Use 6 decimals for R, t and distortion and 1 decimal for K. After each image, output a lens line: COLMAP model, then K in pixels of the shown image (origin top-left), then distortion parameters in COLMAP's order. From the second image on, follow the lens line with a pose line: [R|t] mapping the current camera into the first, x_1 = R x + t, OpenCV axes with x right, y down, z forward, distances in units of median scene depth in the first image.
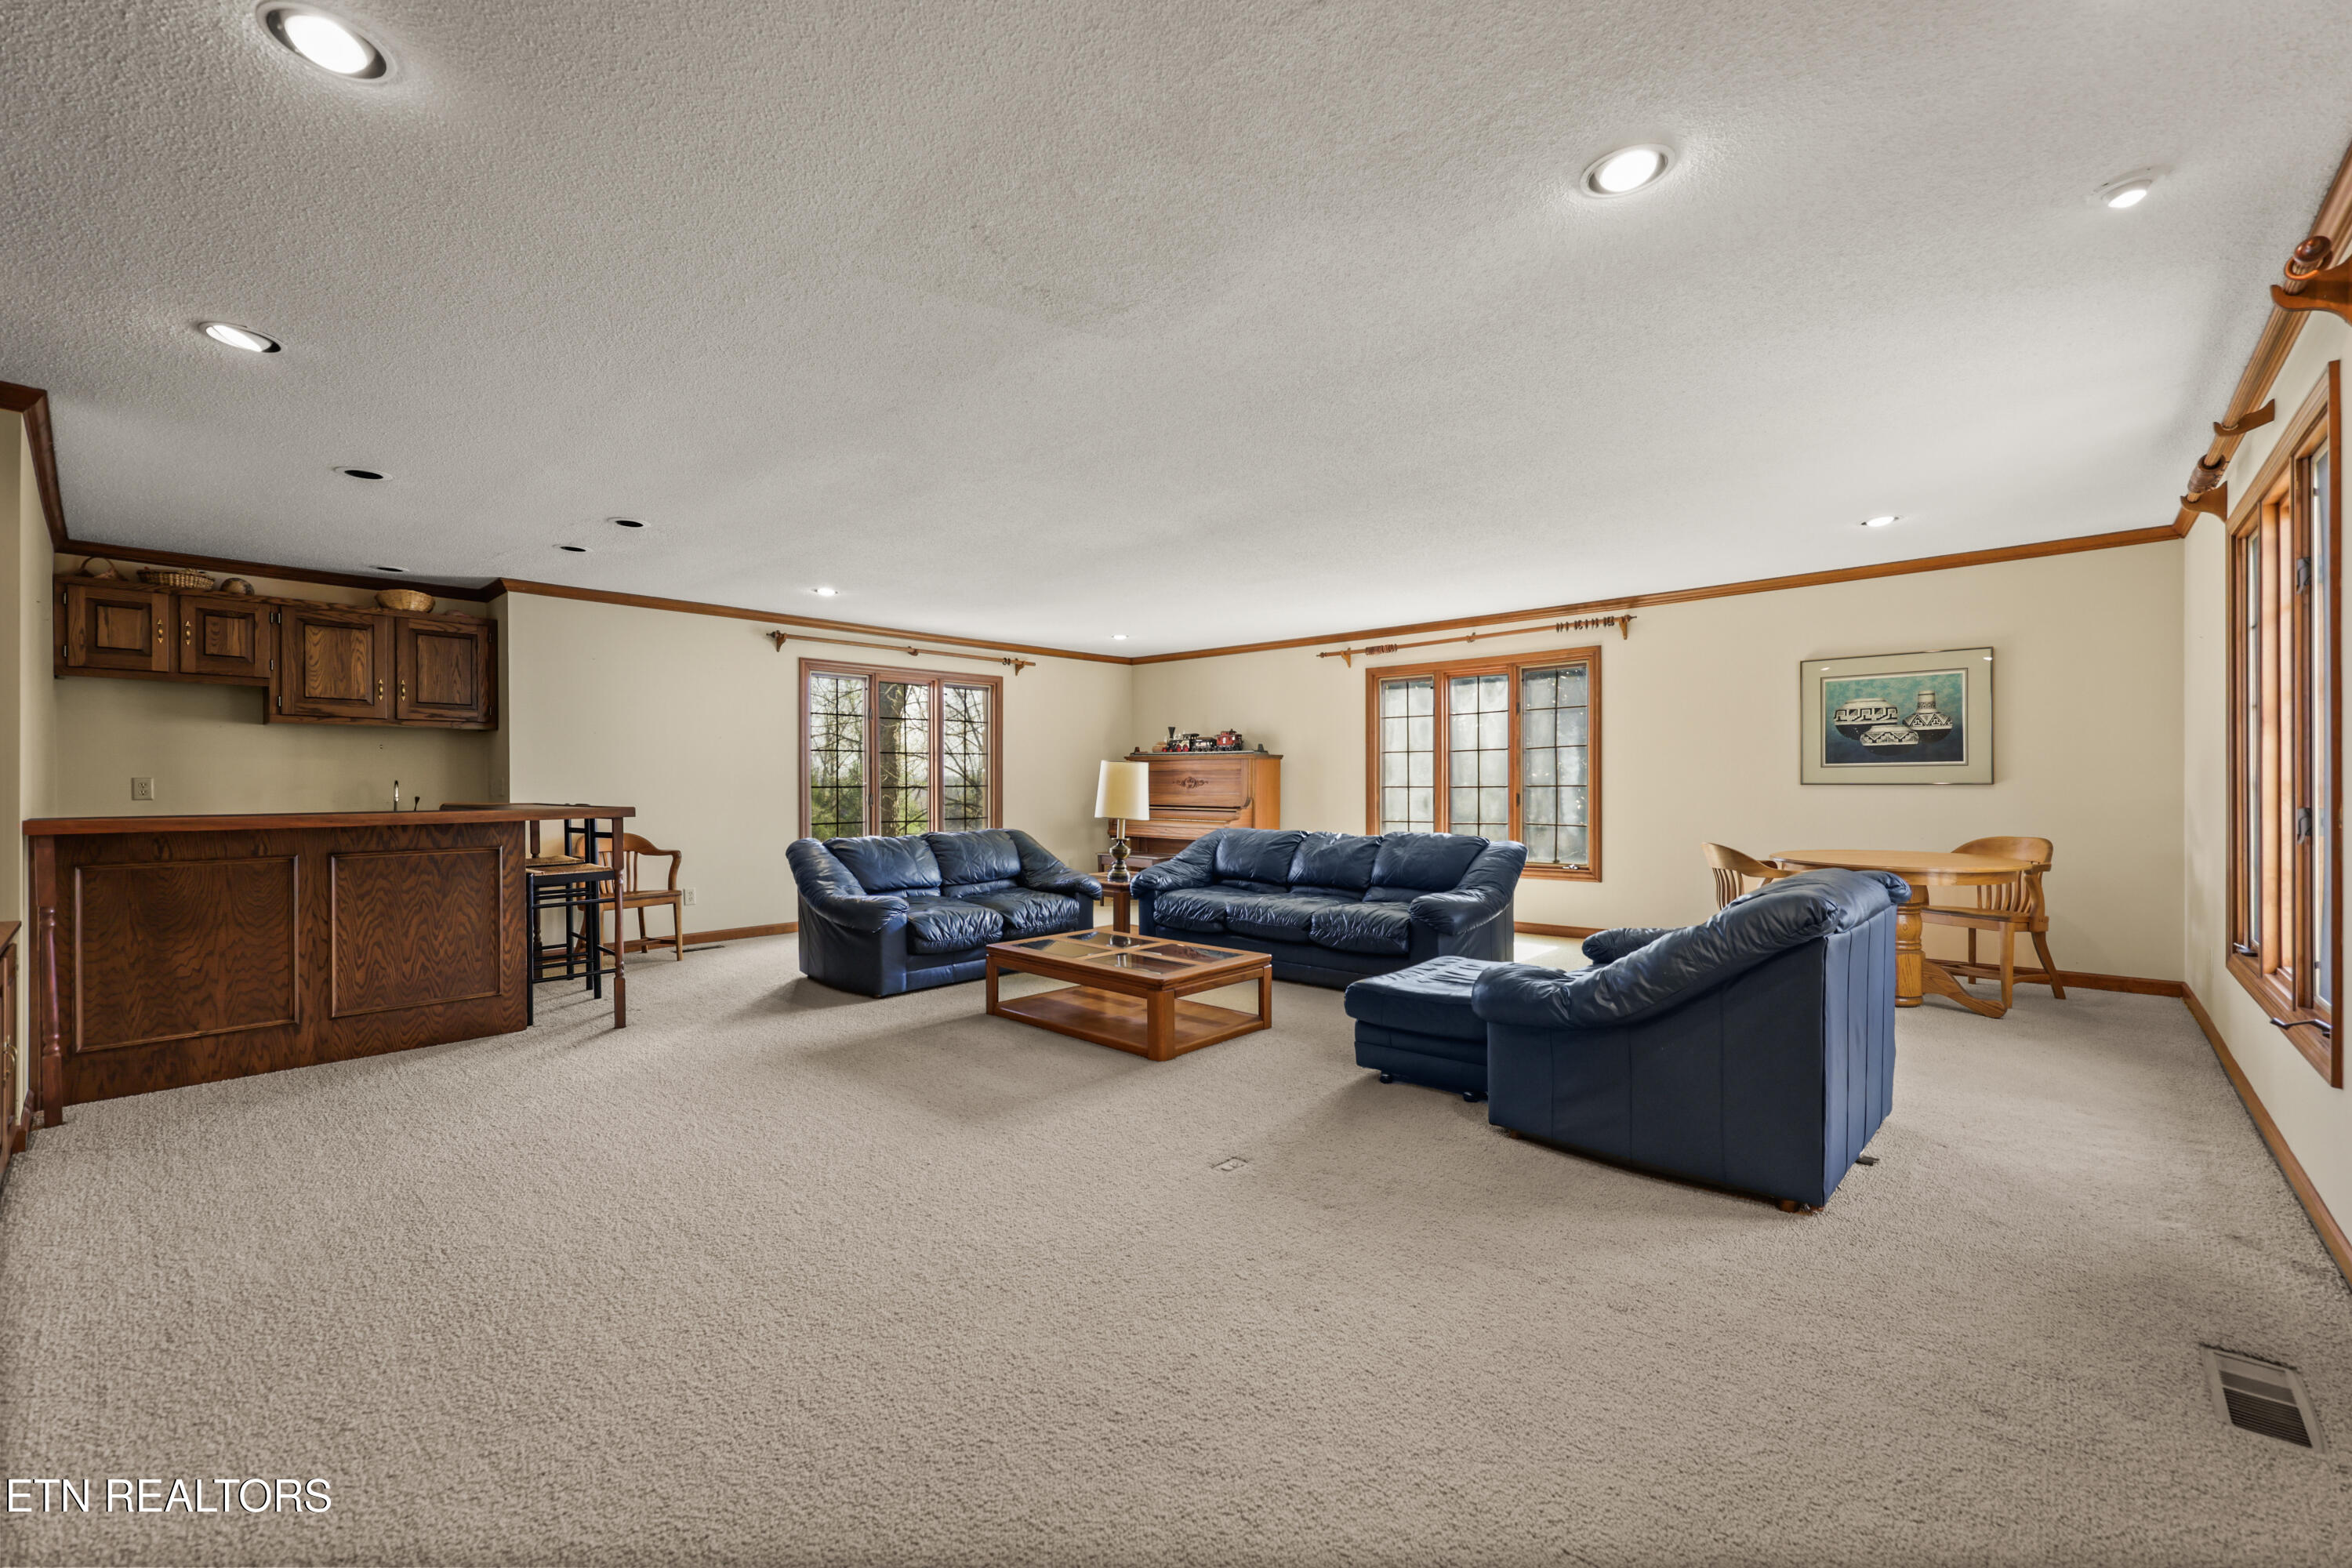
lens RADIAL K [[975.5, 0, 1180.4], [0, 975.5, 782.7], [0, 0, 1]] dist [0.000265, -0.000106]
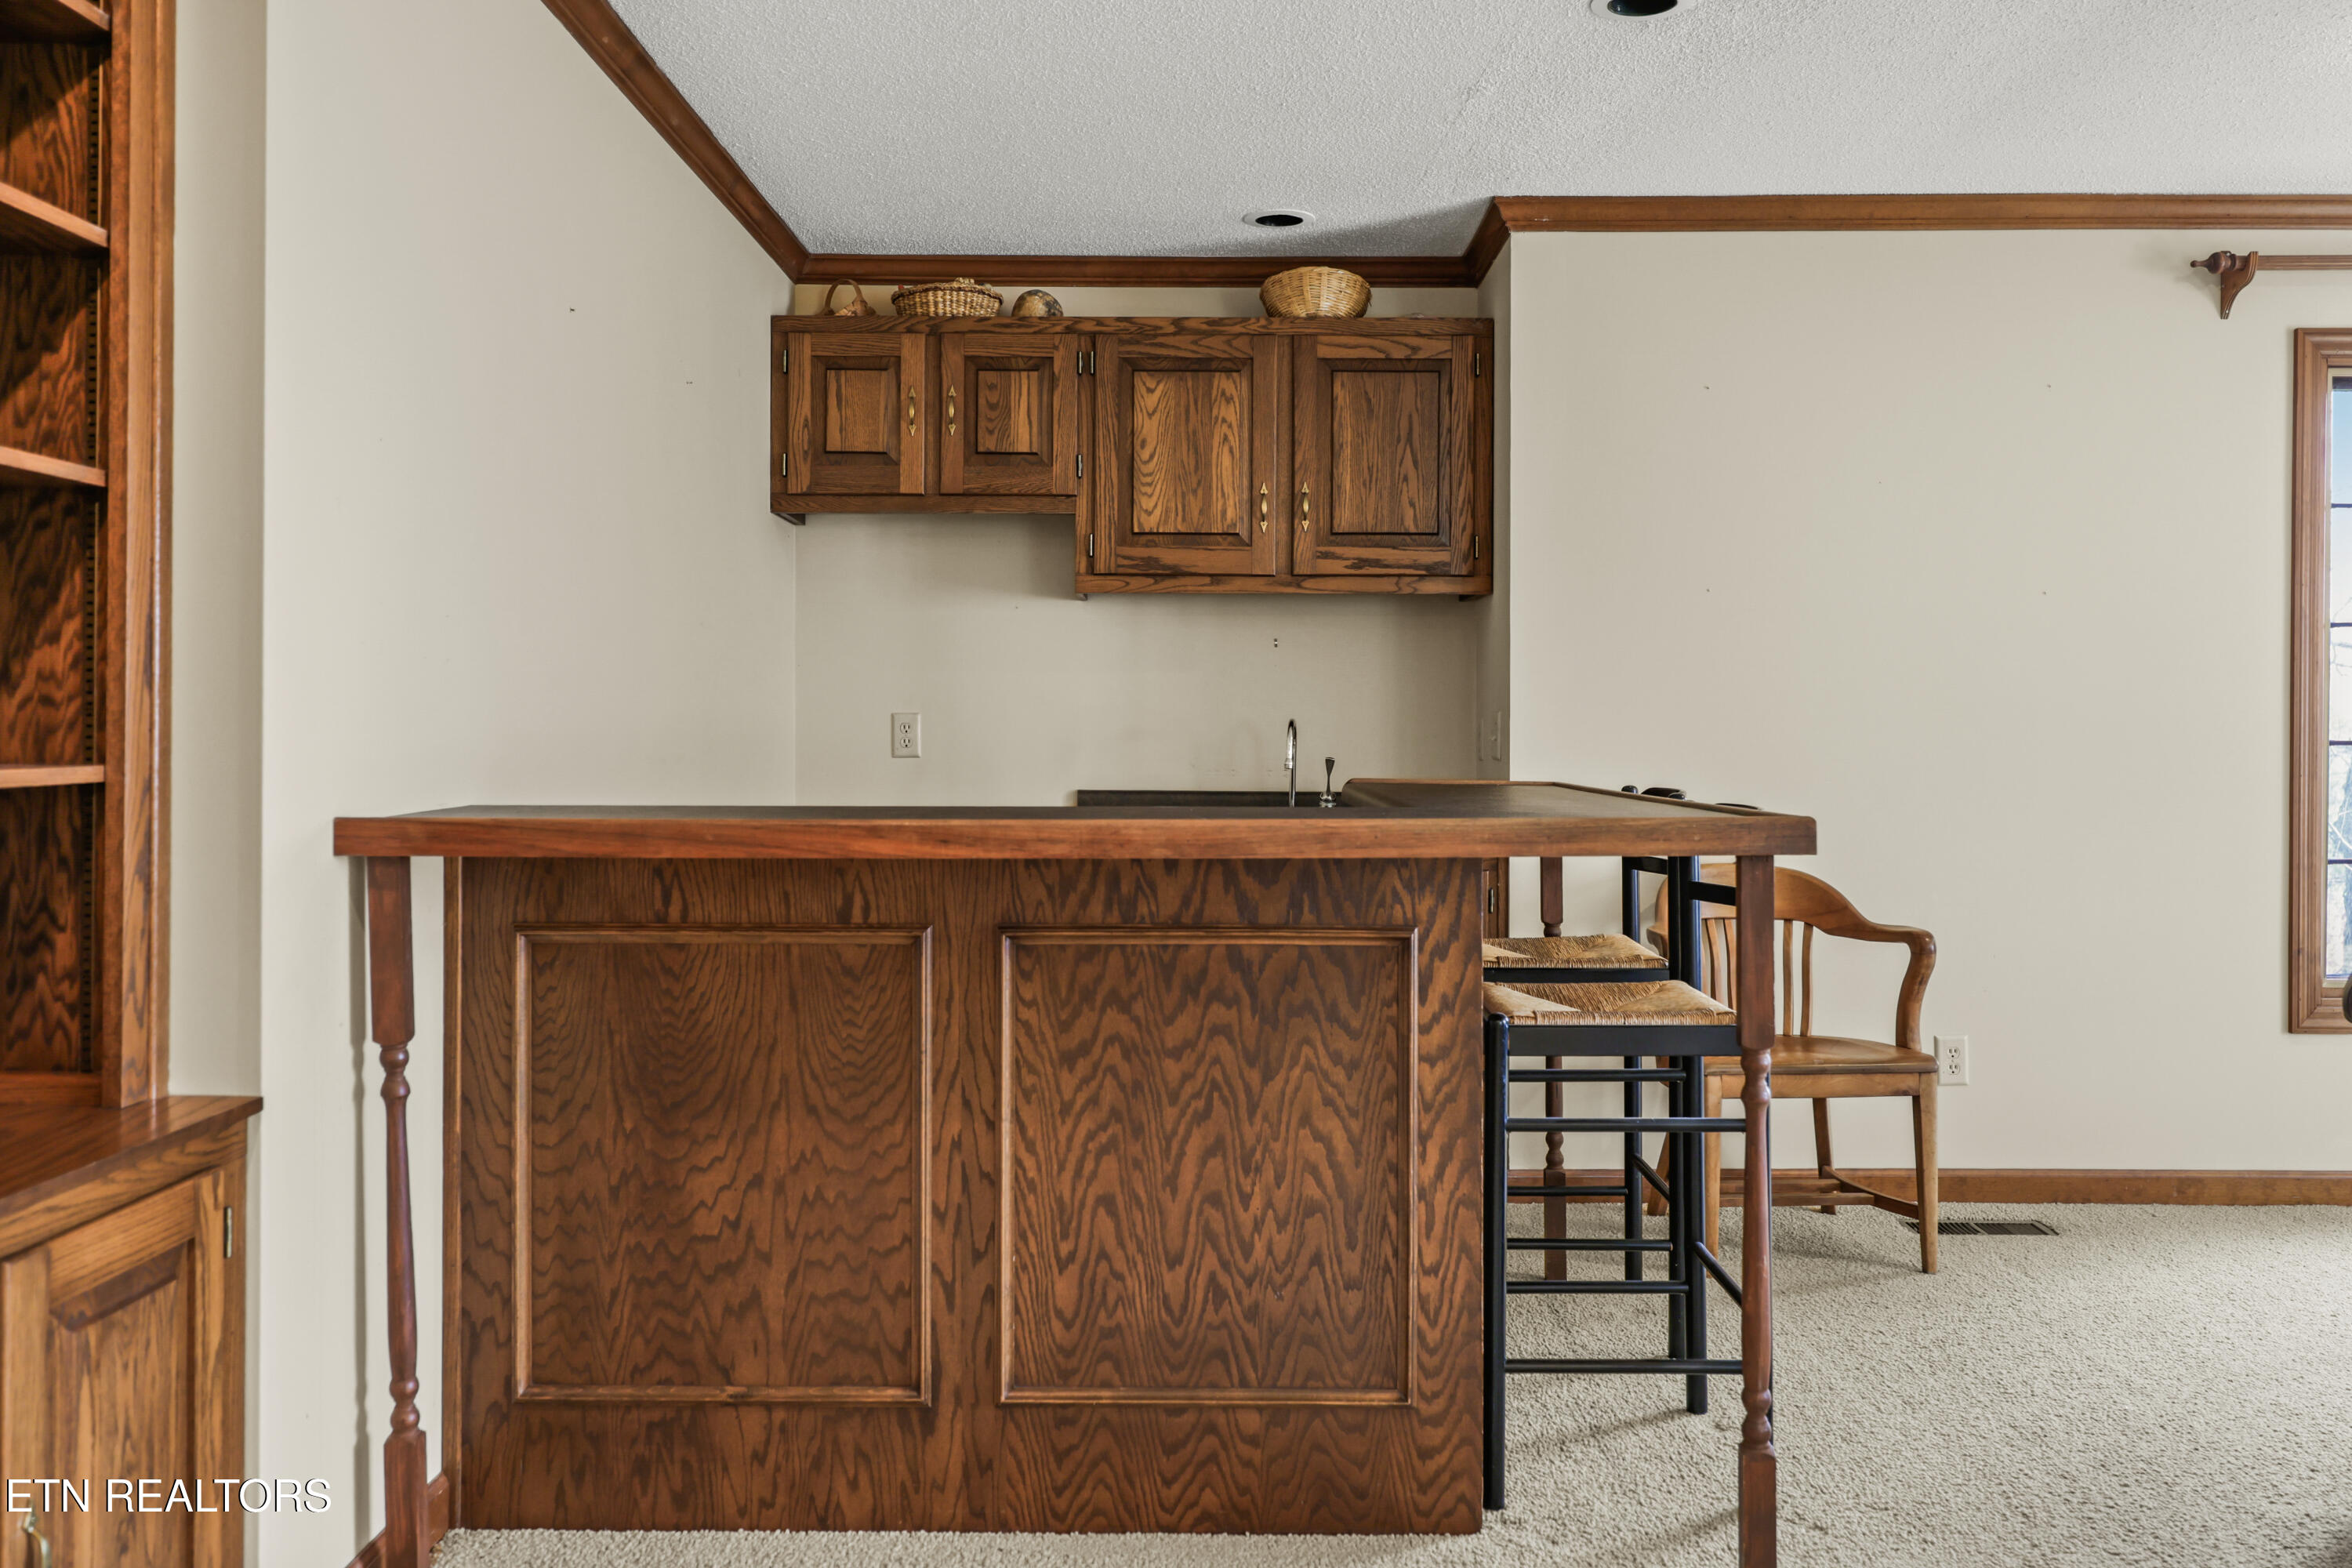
lens RADIAL K [[1904.7, 0, 1180.8], [0, 1904.7, 752.6], [0, 0, 1]] dist [0.006881, 0.003042]
pose [[0.680113, 0.013382, -0.732985, -0.307866], [-0.005211, 0.999896, 0.013420, 0.001456], [0.733089, -0.005308, 0.680112, 0.540906]]
